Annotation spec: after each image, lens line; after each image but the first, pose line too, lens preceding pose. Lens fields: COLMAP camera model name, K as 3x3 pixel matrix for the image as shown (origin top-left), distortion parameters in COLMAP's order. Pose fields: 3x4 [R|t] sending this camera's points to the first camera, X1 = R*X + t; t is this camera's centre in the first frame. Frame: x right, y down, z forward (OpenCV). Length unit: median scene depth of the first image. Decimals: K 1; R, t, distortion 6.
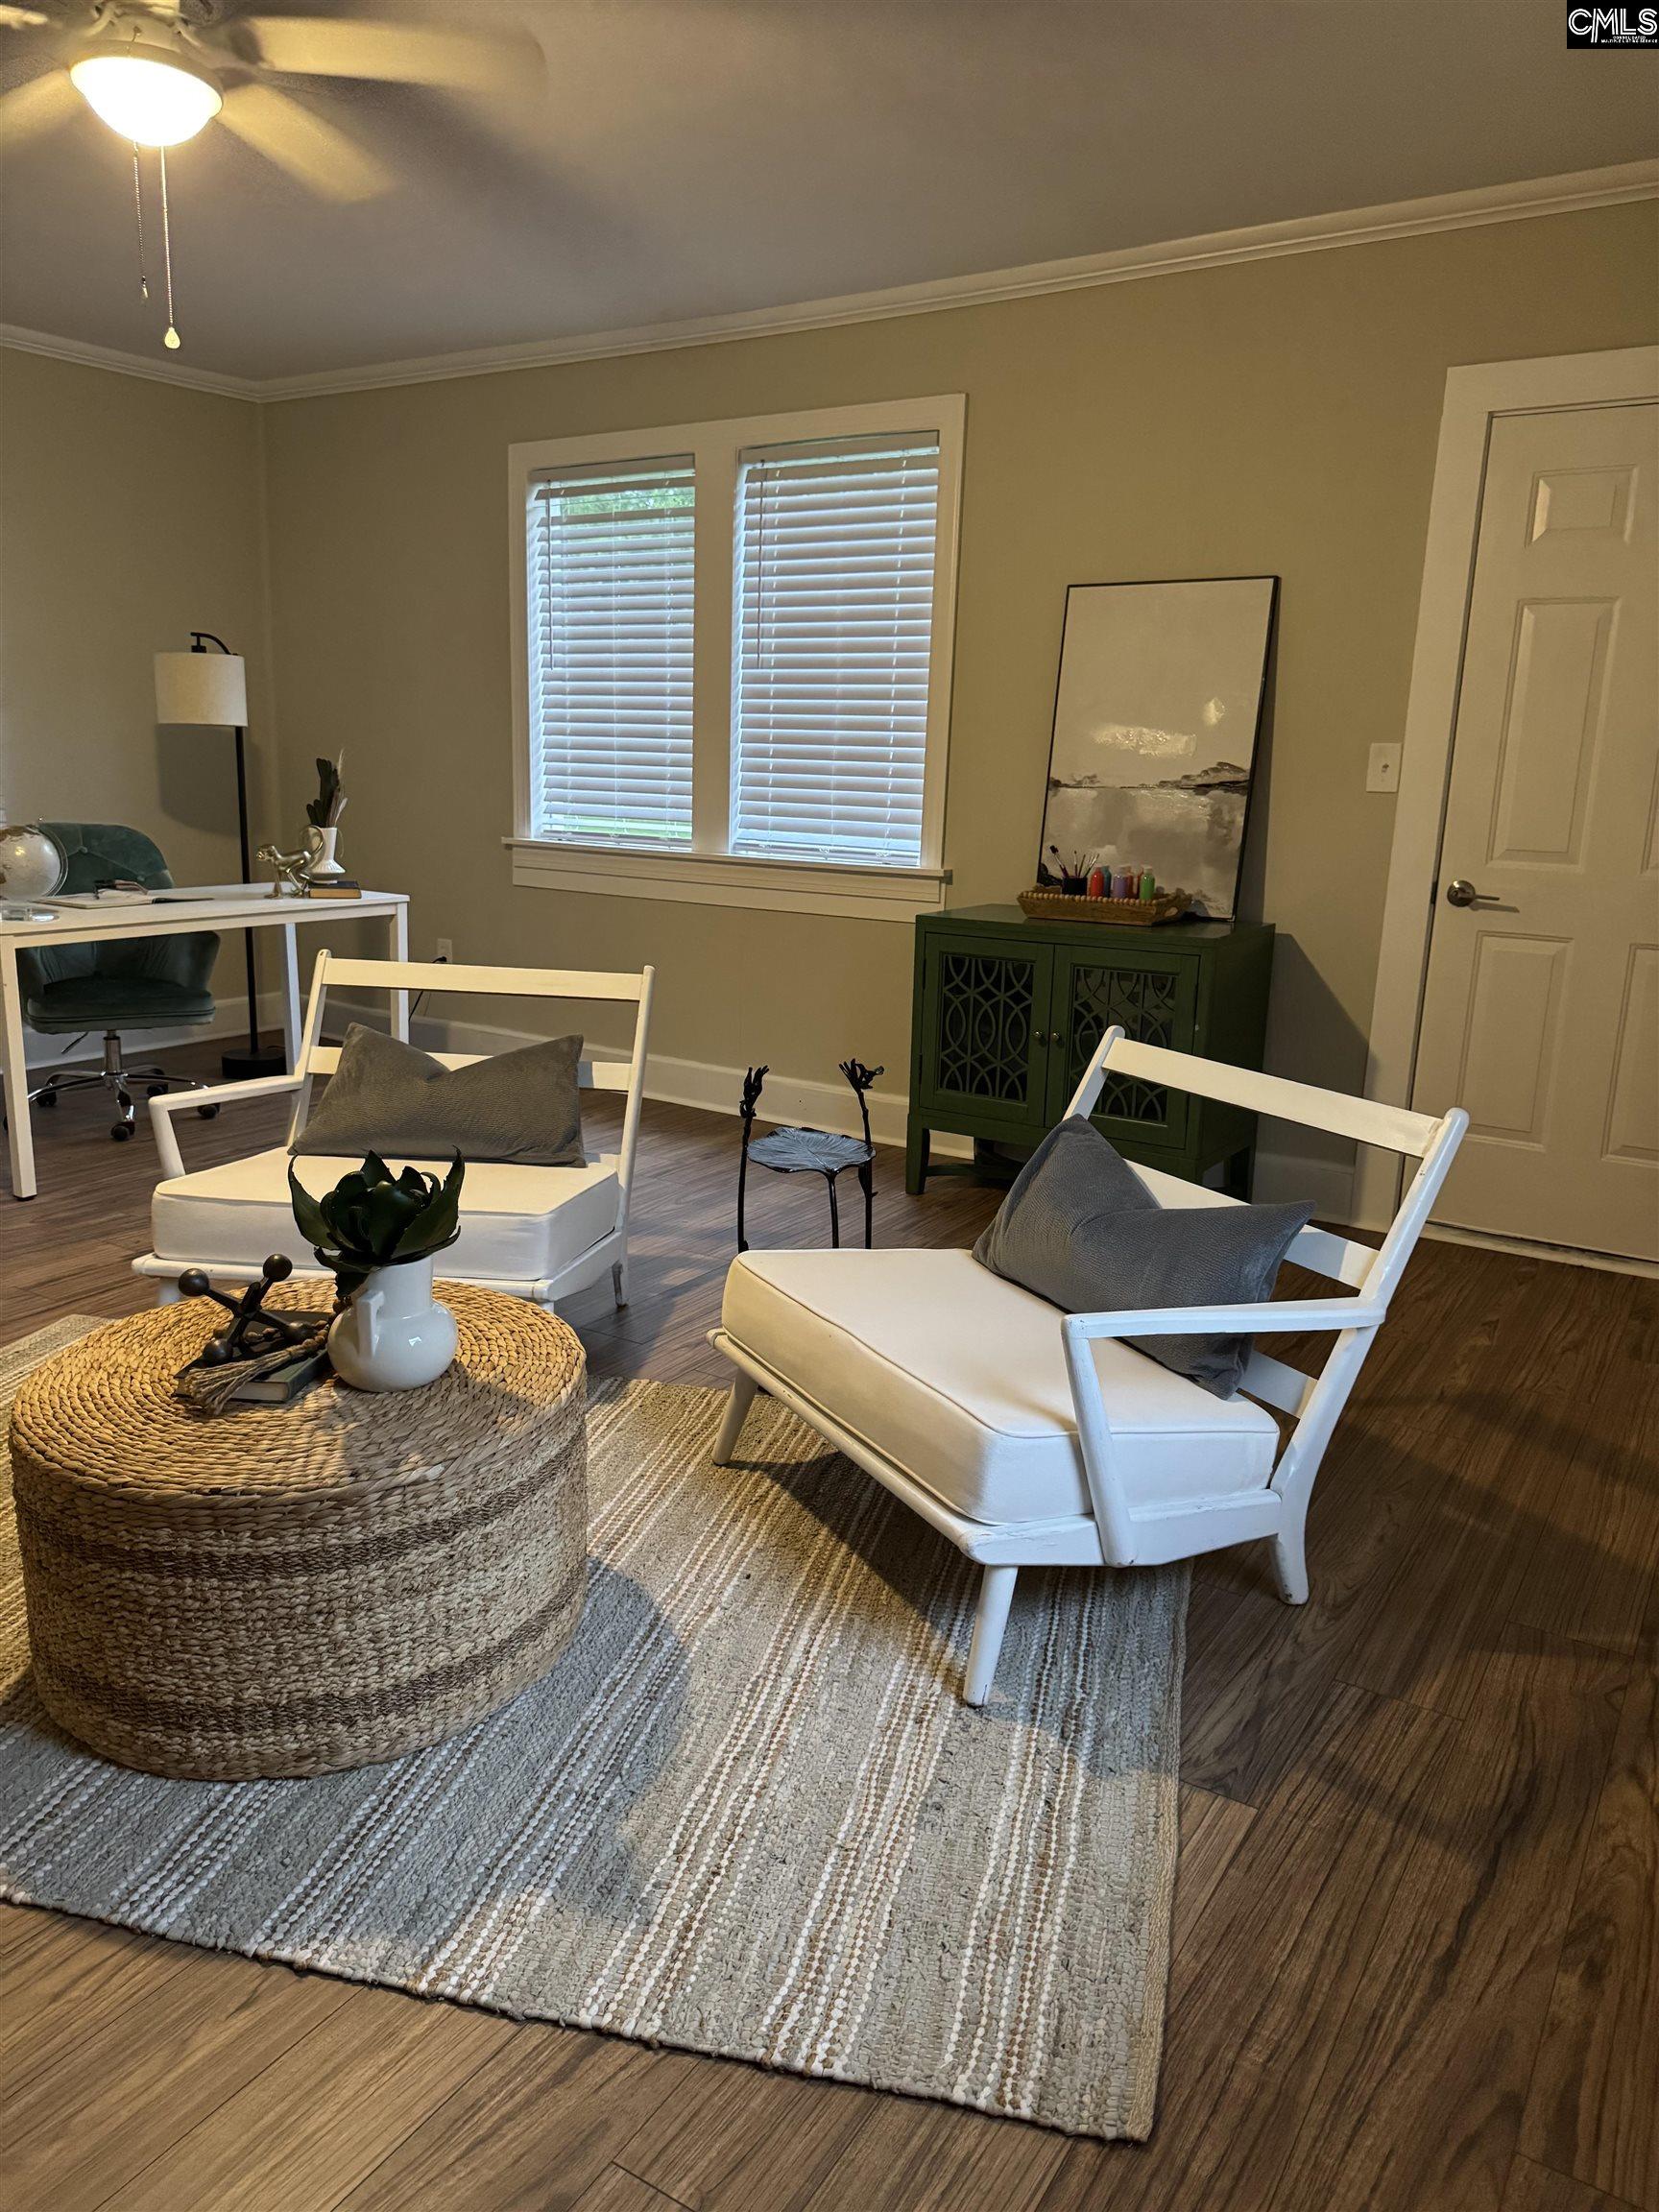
lens RADIAL K [[1585.7, 0, 829.5], [0, 1585.7, 1106.0], [0, 0, 1]] dist [0.059855, -0.080298]
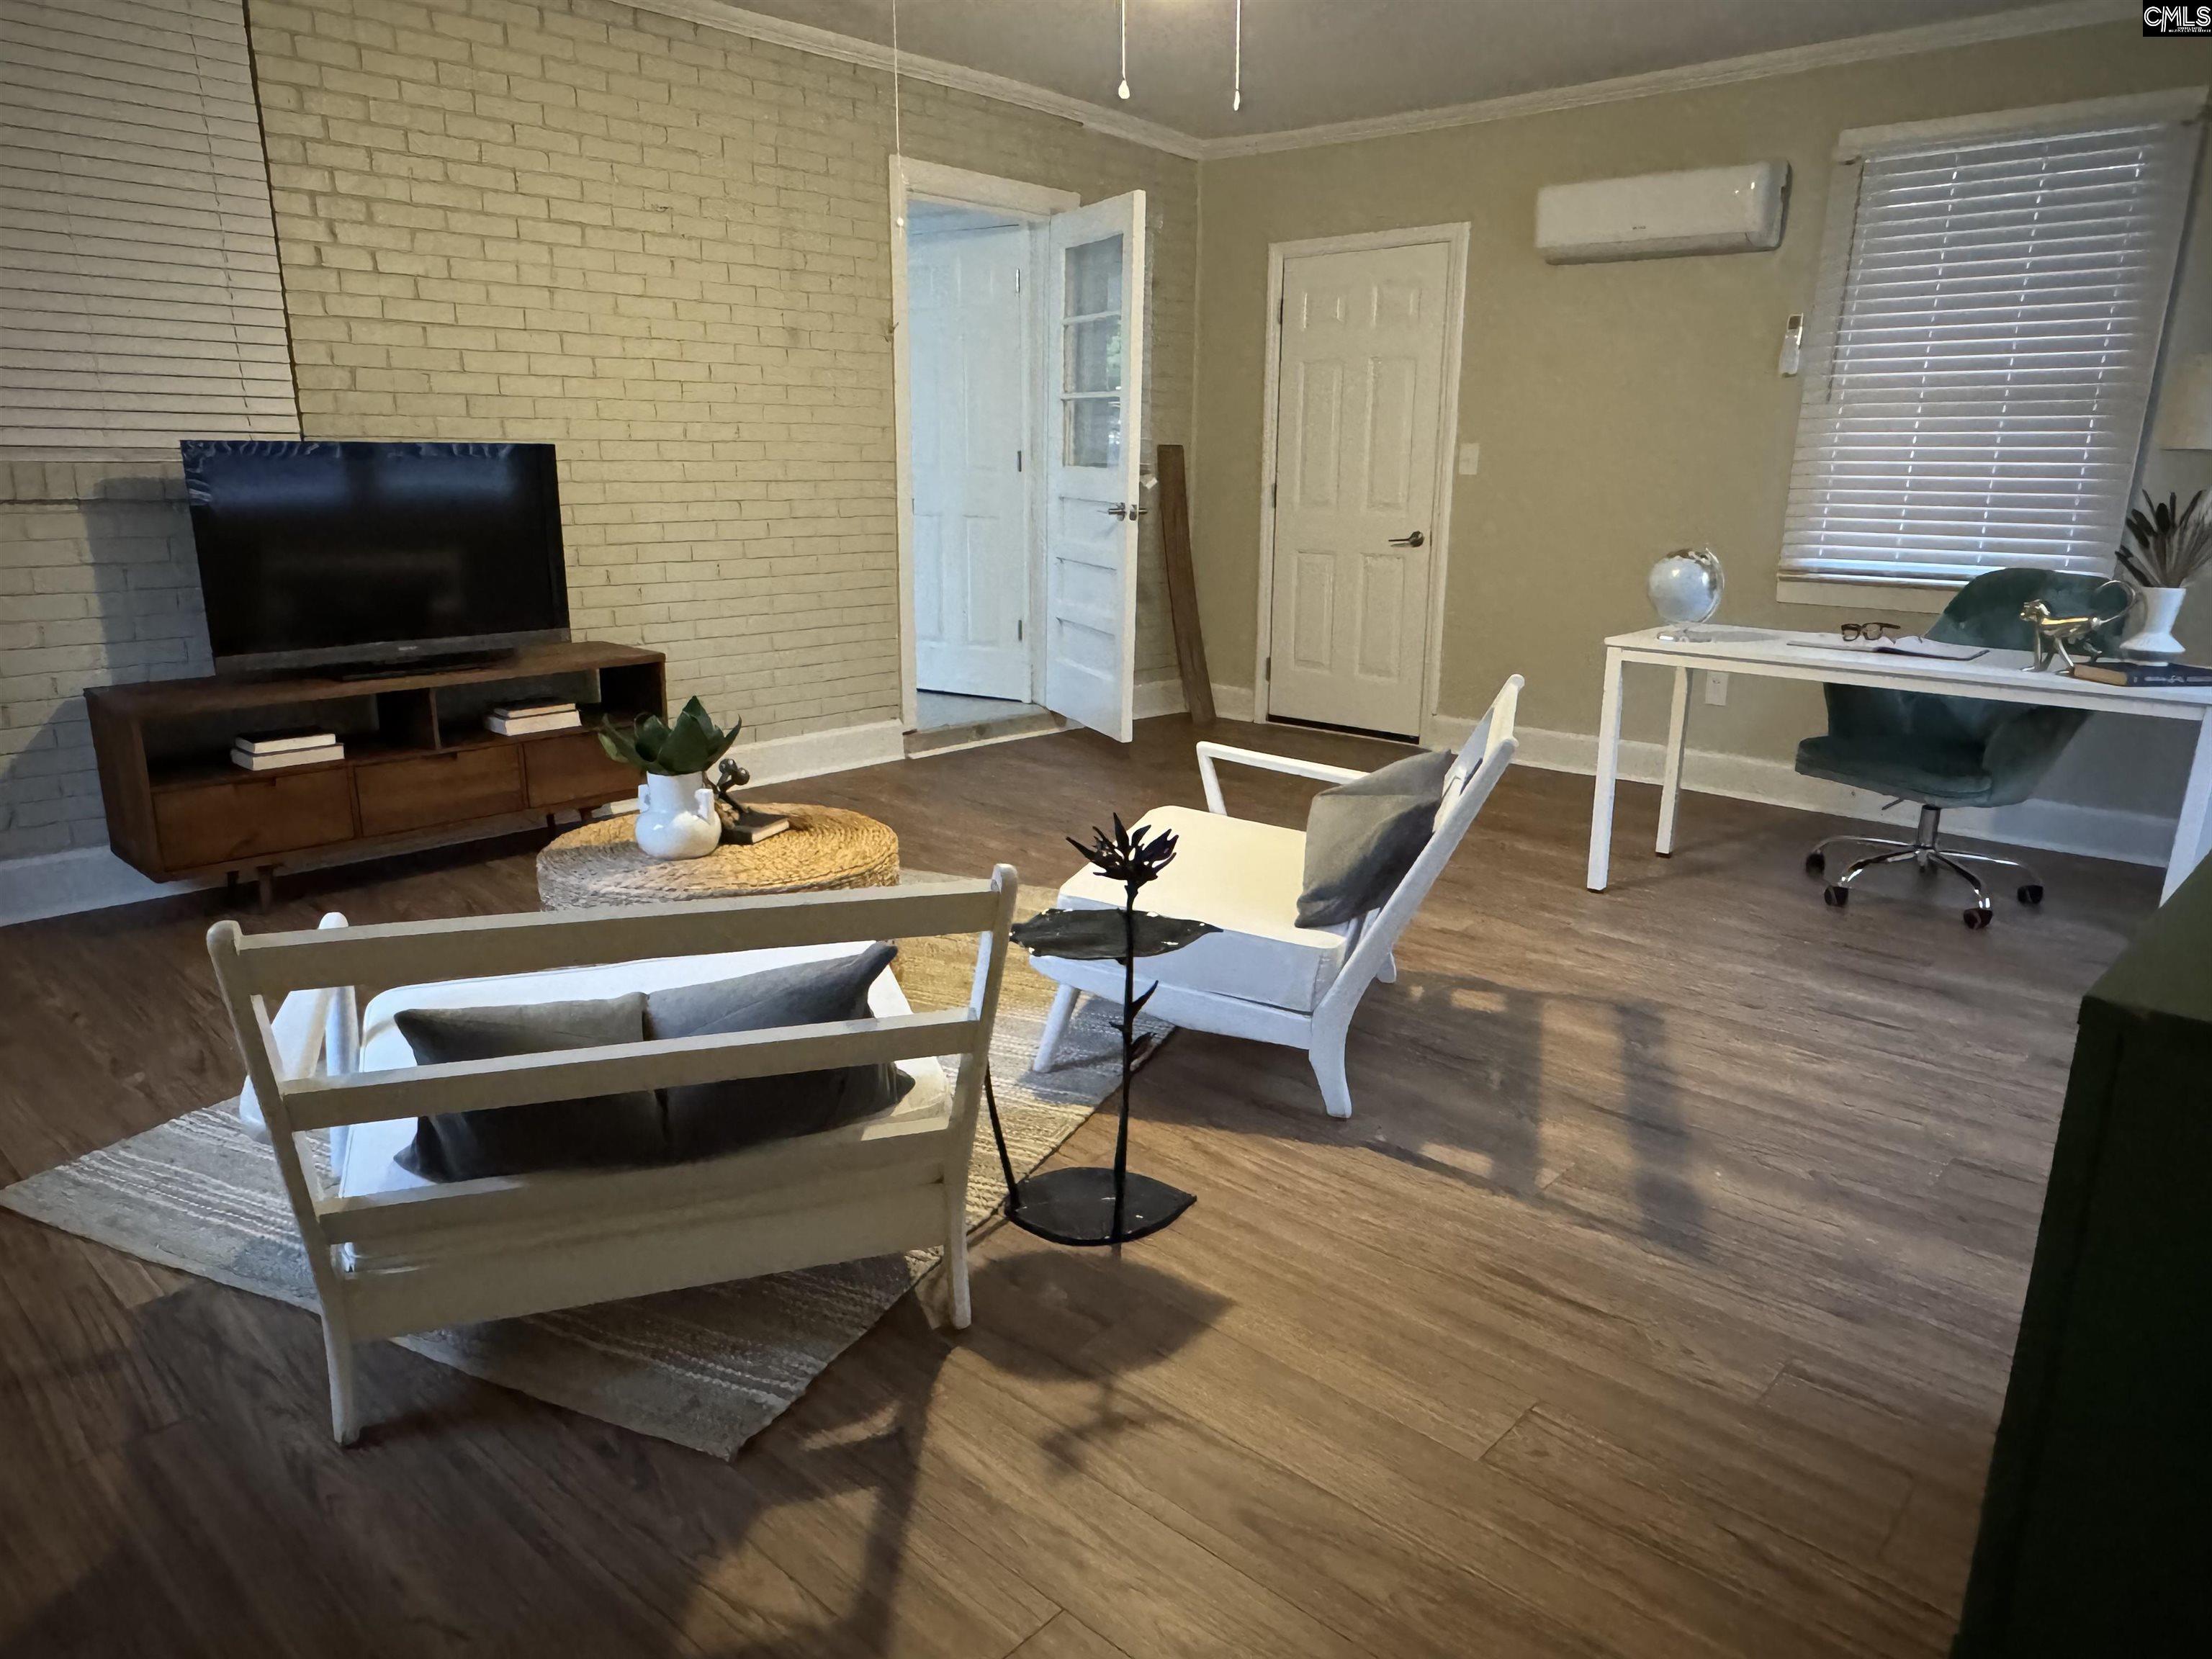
lens RADIAL K [[1445.4, 0, 1106.0], [0, 1445.4, 829.5], [0, 0, 1]] dist [-0.000171, 0.001849]
pose [[-0.177791, 0.222405, -0.958607, 0.545096], [-0.232714, 0.936994, 0.260551, -0.173866], [0.956156, 0.269404, -0.114832, 0.861181]]
